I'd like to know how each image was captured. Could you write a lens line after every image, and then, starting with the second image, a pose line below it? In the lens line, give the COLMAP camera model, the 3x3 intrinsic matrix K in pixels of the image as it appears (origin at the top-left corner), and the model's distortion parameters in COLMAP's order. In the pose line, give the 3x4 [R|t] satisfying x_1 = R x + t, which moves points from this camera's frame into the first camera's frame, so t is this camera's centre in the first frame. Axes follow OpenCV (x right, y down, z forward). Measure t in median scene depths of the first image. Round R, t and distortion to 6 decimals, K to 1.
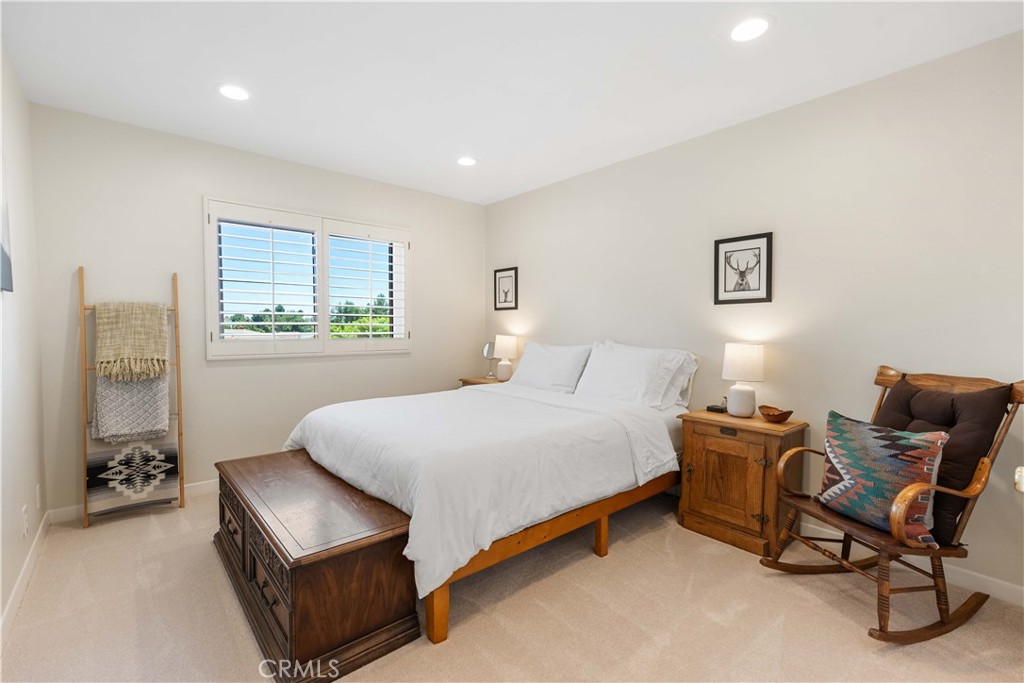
lens RADIAL K [[462.5, 0, 505.3], [0, 462.5, 340.8], [0, 0, 1]] dist [-0.003234, -0.000385]
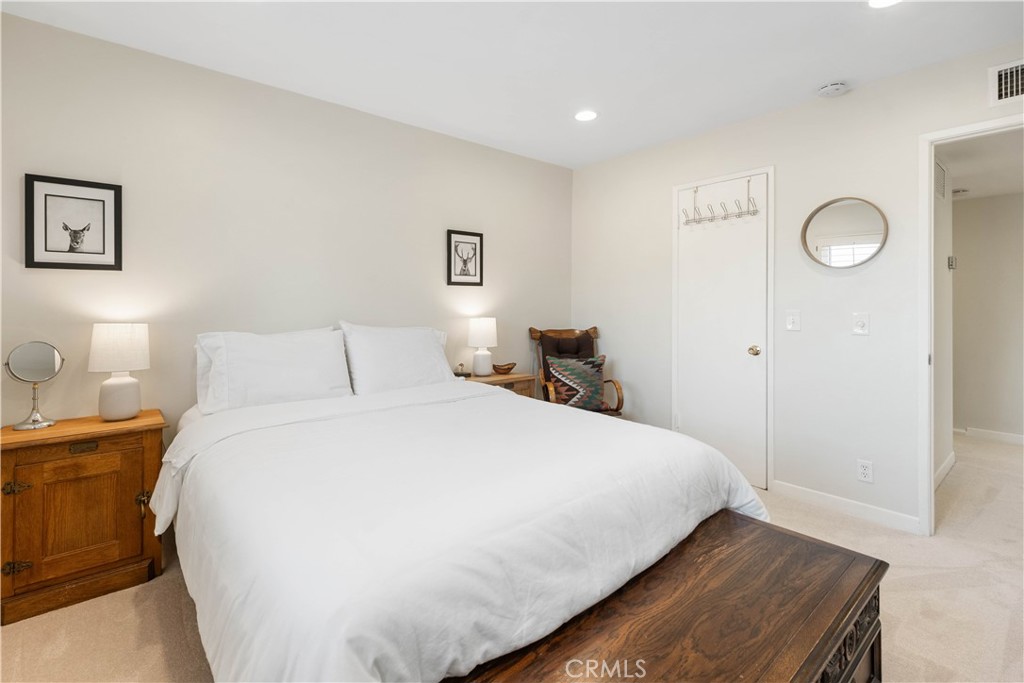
lens RADIAL K [[462.5, 0, 526.5], [0, 462.5, 296.9], [0, 0, 1]] dist [-0.003234, -0.000385]
pose [[-0.019518, 0.009535, 0.999764, -0.772450], [0.025374, 0.999637, -0.009039, -0.038170], [-0.999487, 0.025191, -0.019753, 0.920180]]
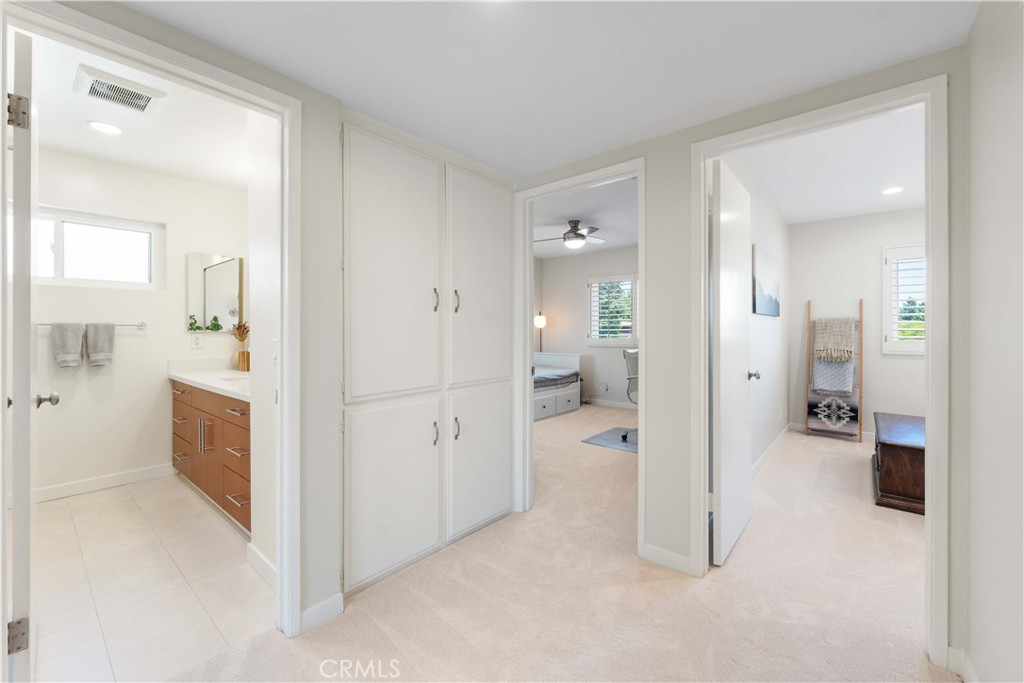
lens RADIAL K [[422.7, 0, 508.4], [0, 422.7, 333.1], [0, 0, 1]] dist [0.000316, -0.000219]
pose [[0.178469, 0.004932, -0.983933, 0.572272], [-0.035145, 0.999381, -0.001366, 0.021196], [0.983318, 0.034824, 0.178532, -0.527590]]
